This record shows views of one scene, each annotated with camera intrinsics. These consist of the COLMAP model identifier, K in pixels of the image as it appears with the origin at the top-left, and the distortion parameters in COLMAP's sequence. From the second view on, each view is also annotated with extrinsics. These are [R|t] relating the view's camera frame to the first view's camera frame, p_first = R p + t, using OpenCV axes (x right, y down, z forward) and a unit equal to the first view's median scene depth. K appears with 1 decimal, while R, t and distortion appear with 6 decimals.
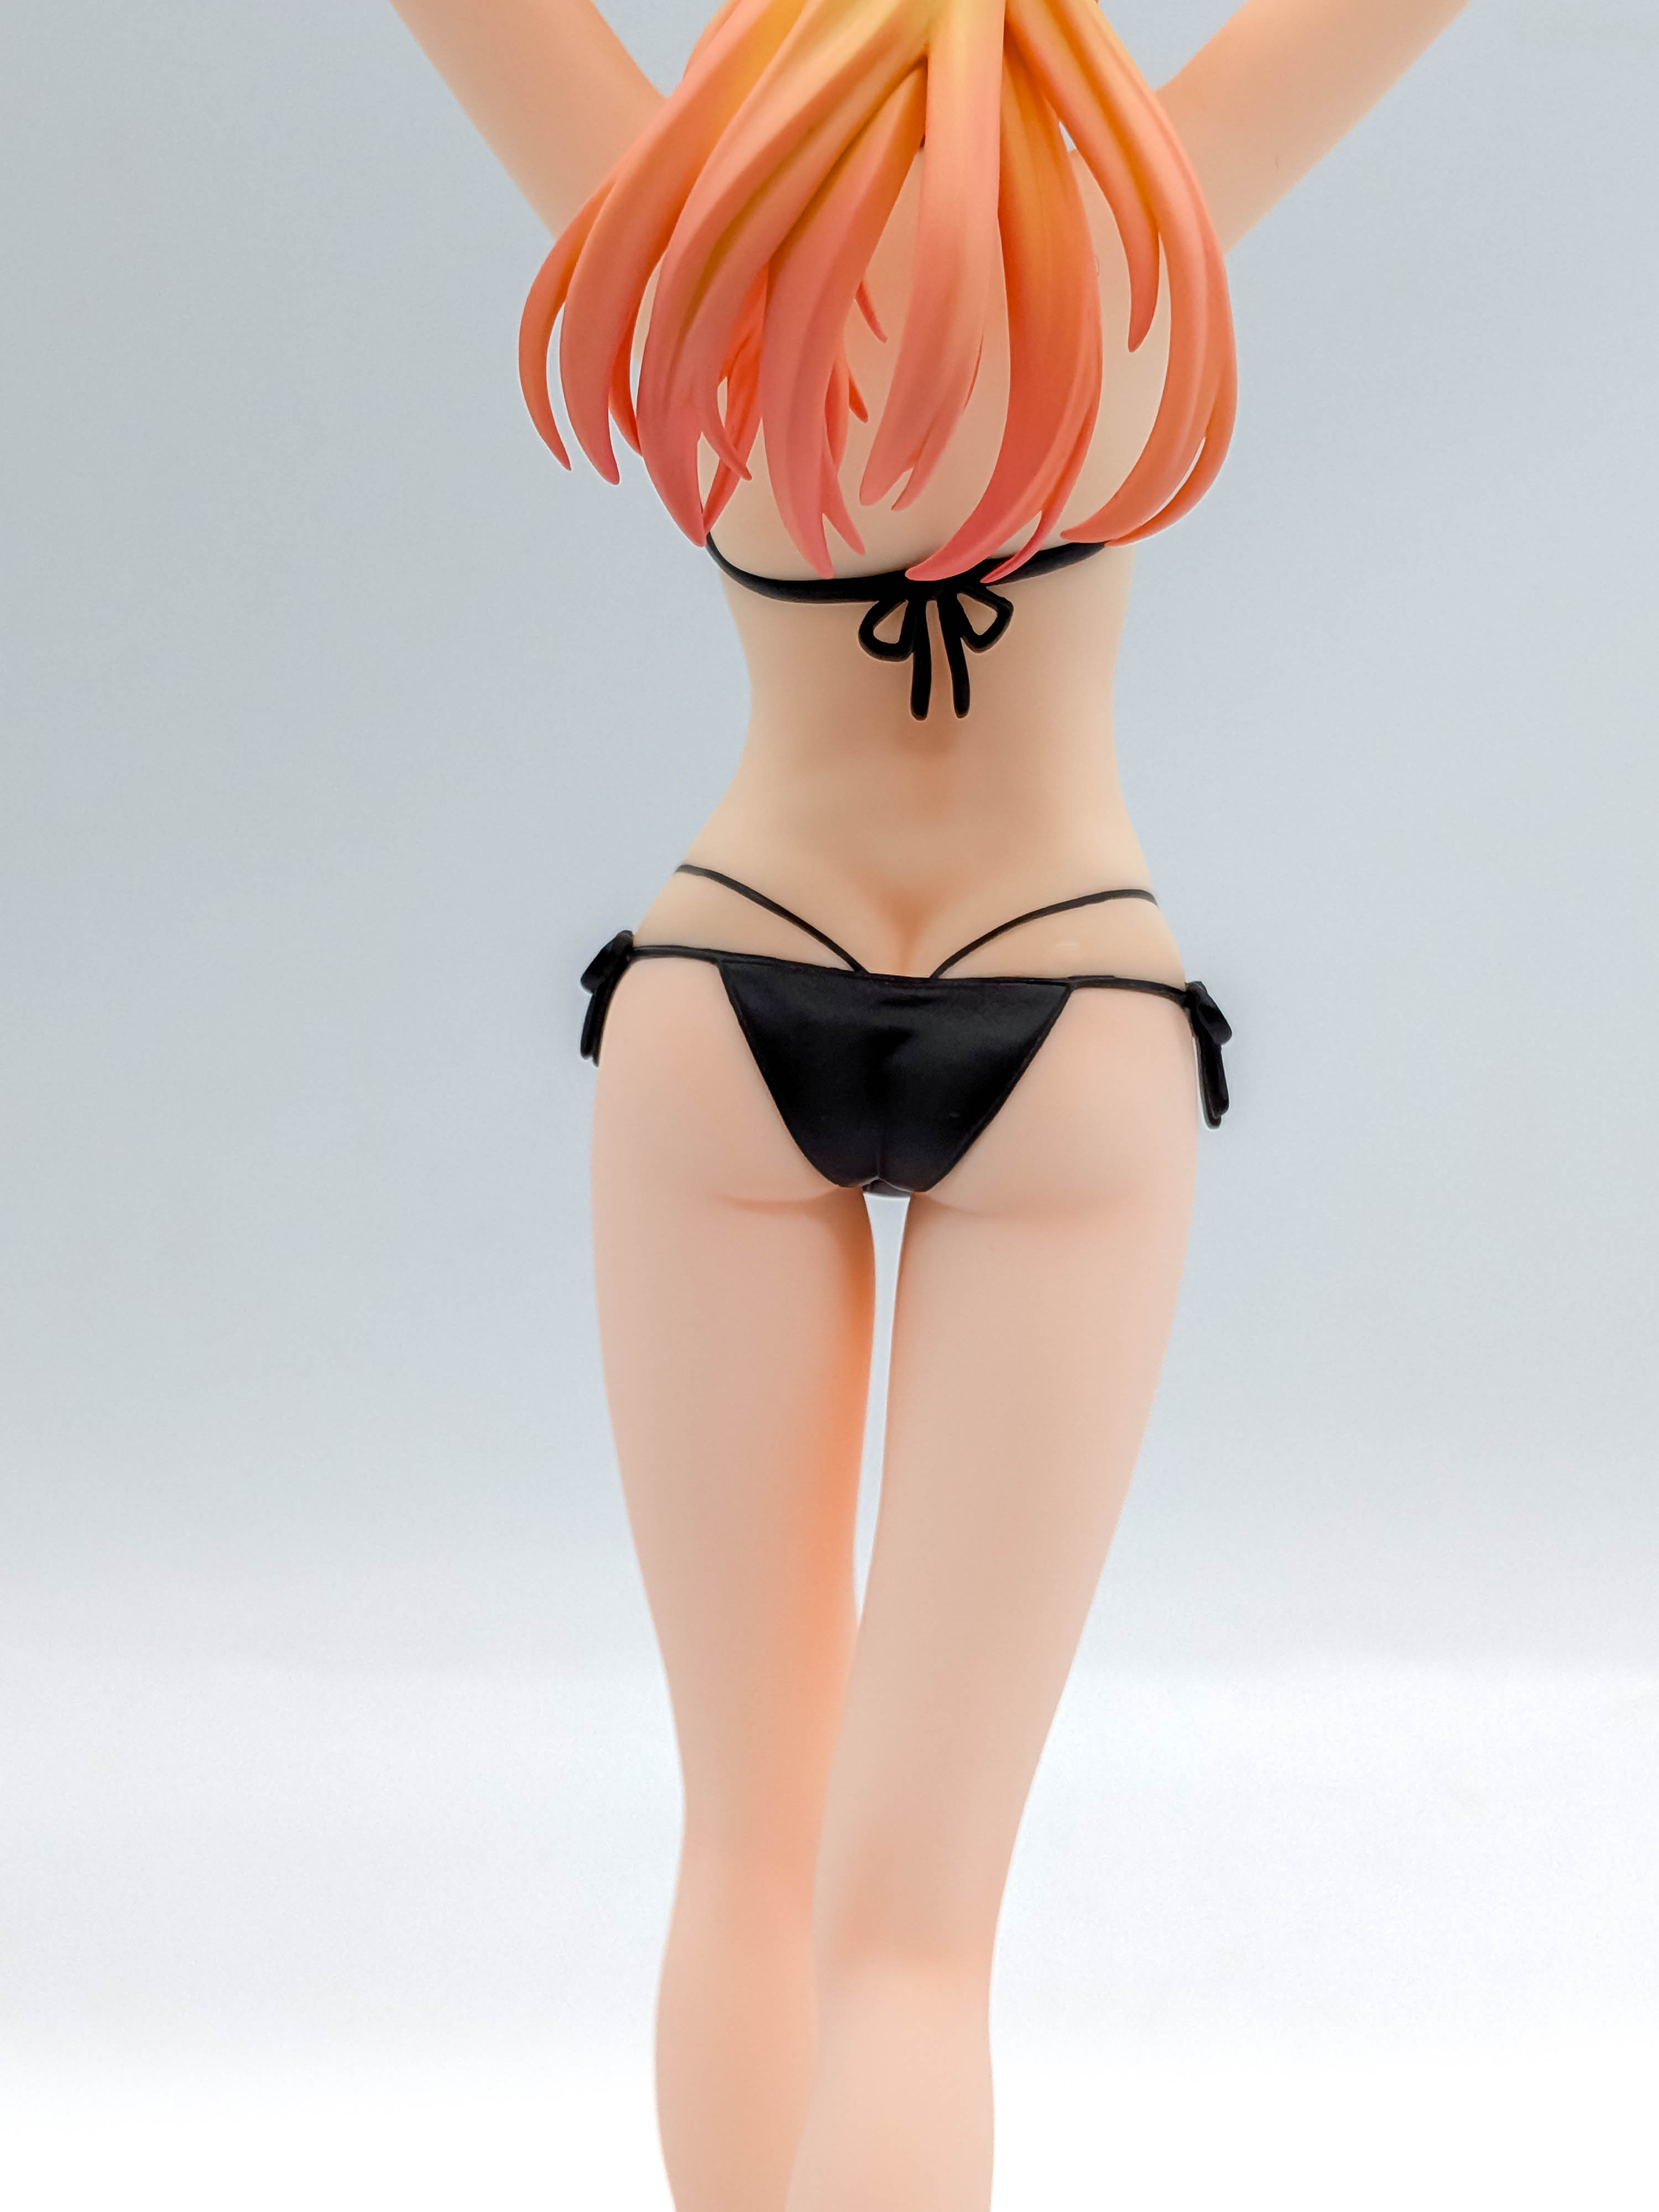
lens RADIAL K [[3282.0, 0, 825.8], [0, 3282.0, 1121.8], [0, 0, 1]] dist [0.086973, 0.000000]
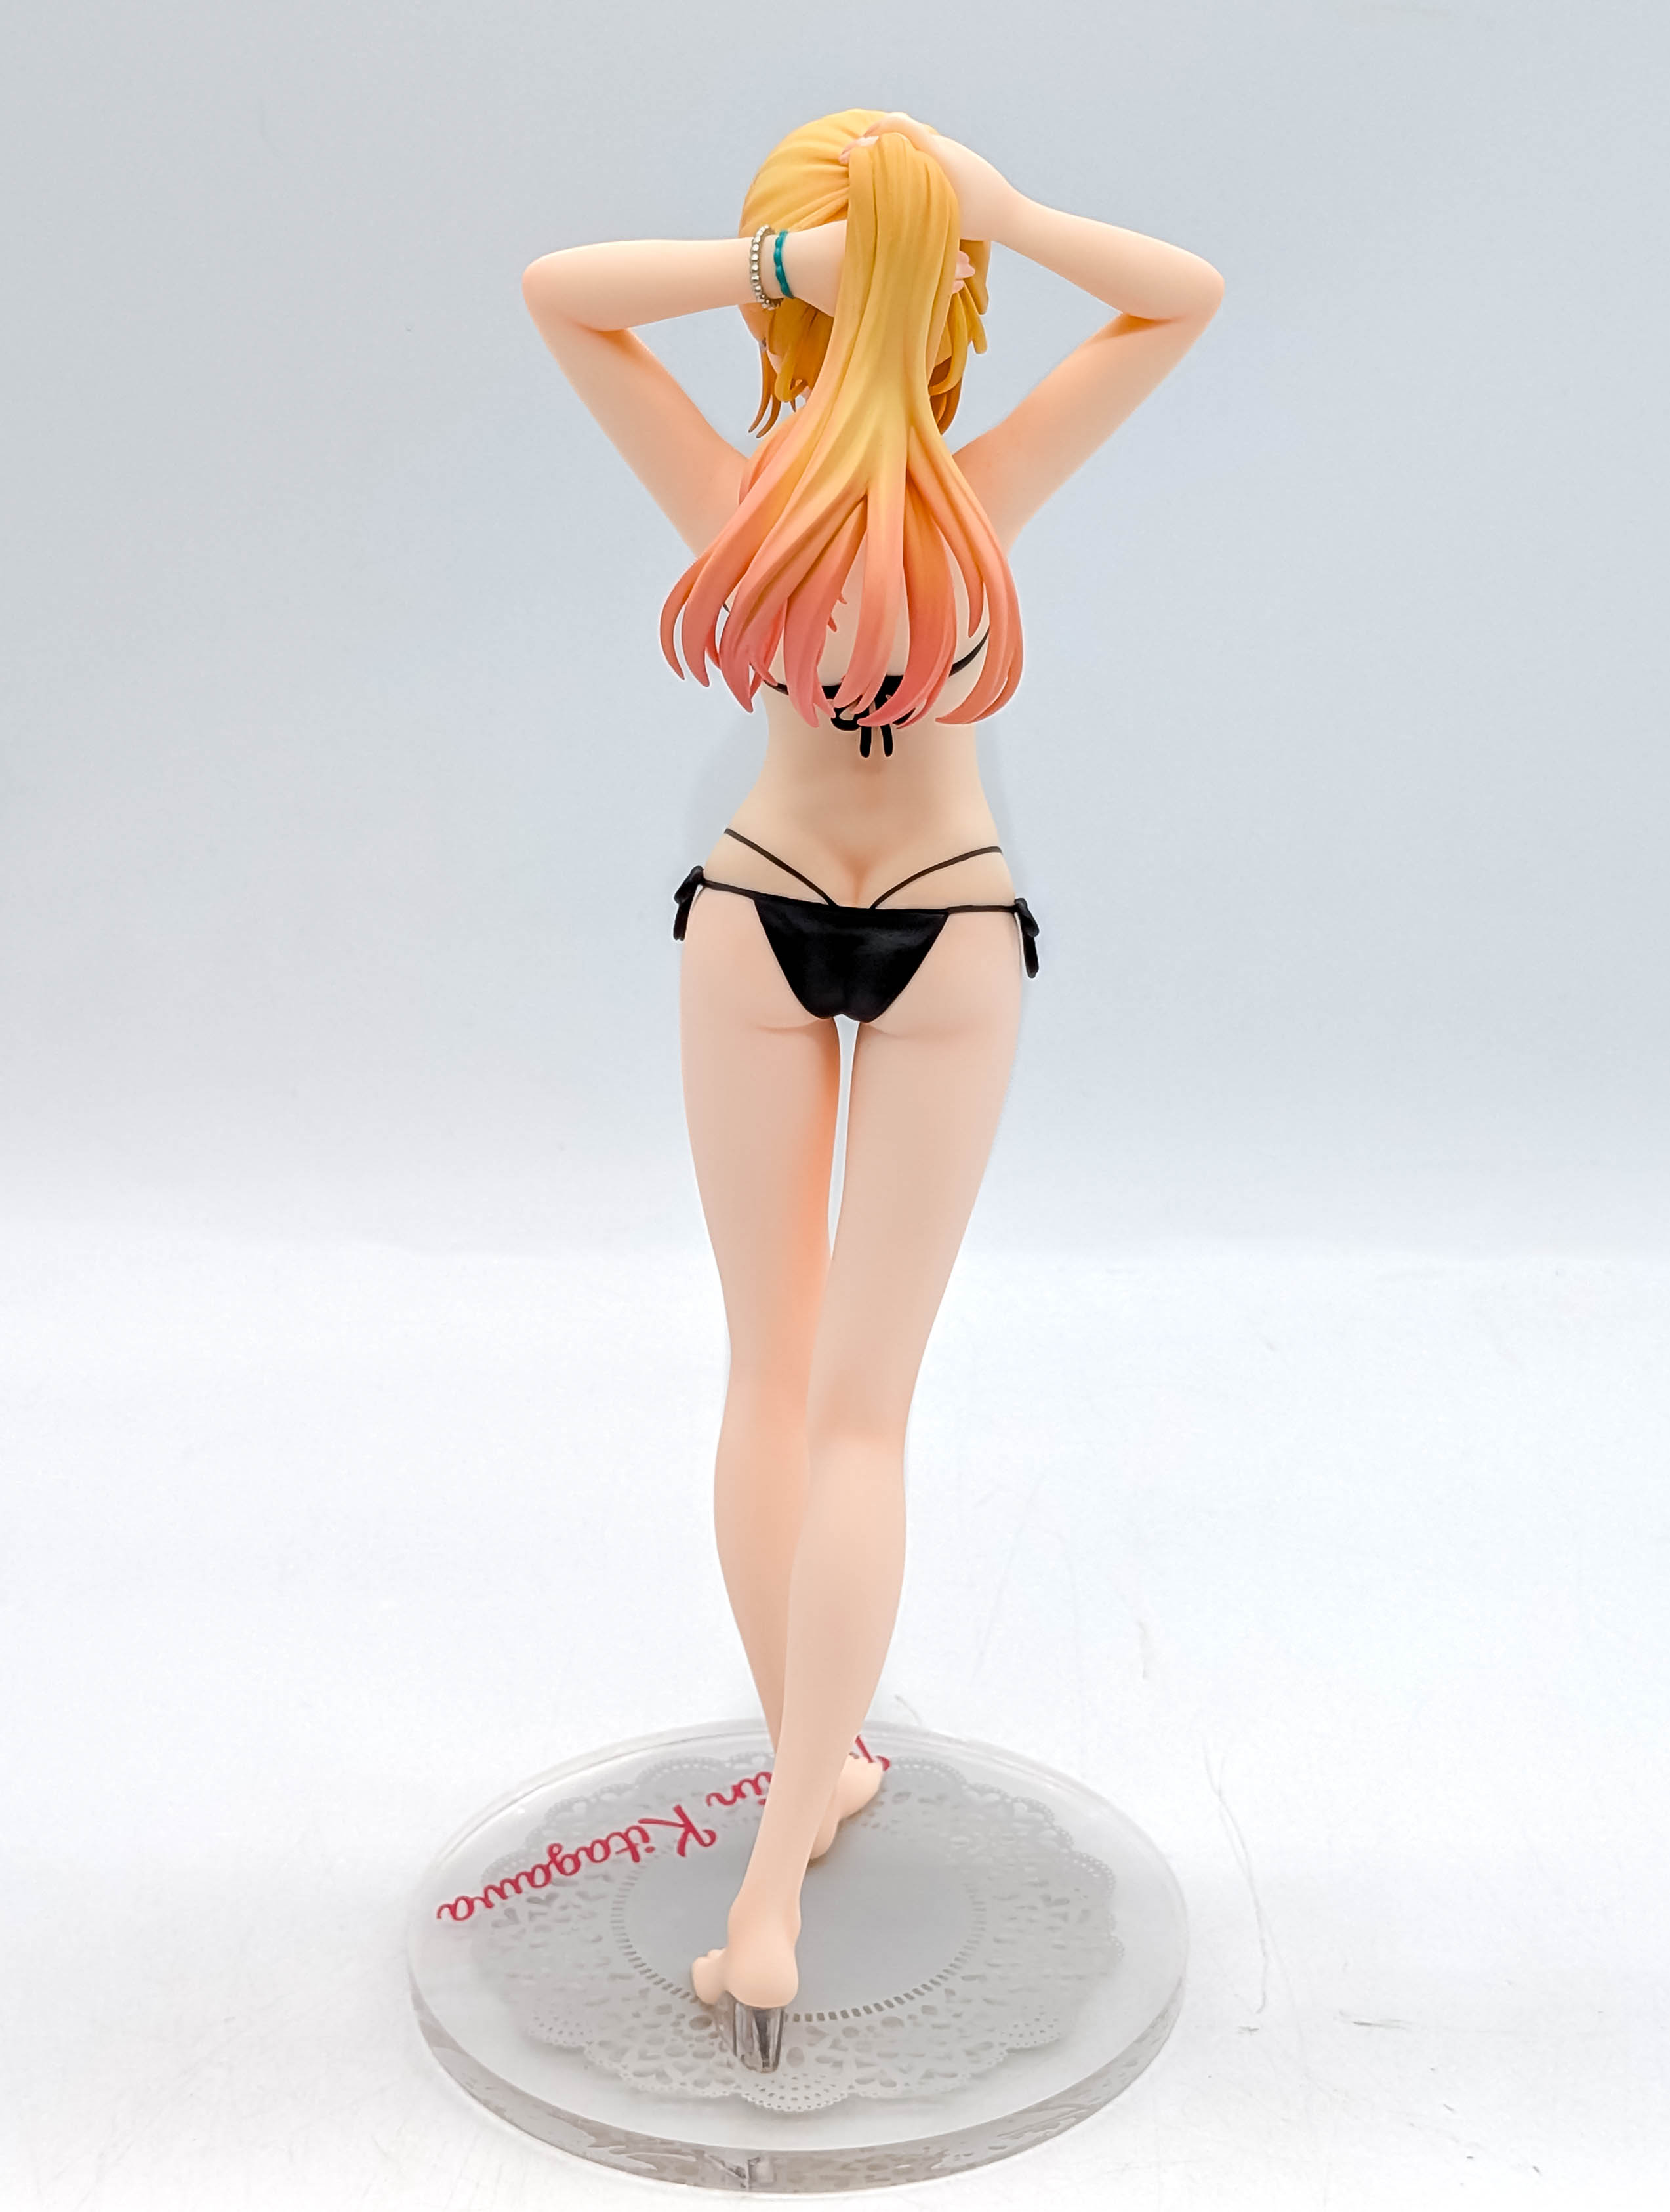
lens RADIAL K [[3714.3, 0, 835.7], [0, 3714.3, 1101.6], [0, 0, 1]] dist [0.092009, 0.000000]
pose [[0.999842, -0.003831, 0.017355, -0.023645], [0.001523, 0.991368, 0.131096, -0.207092], [-0.017707, -0.131049, 0.991218, -1.048061]]
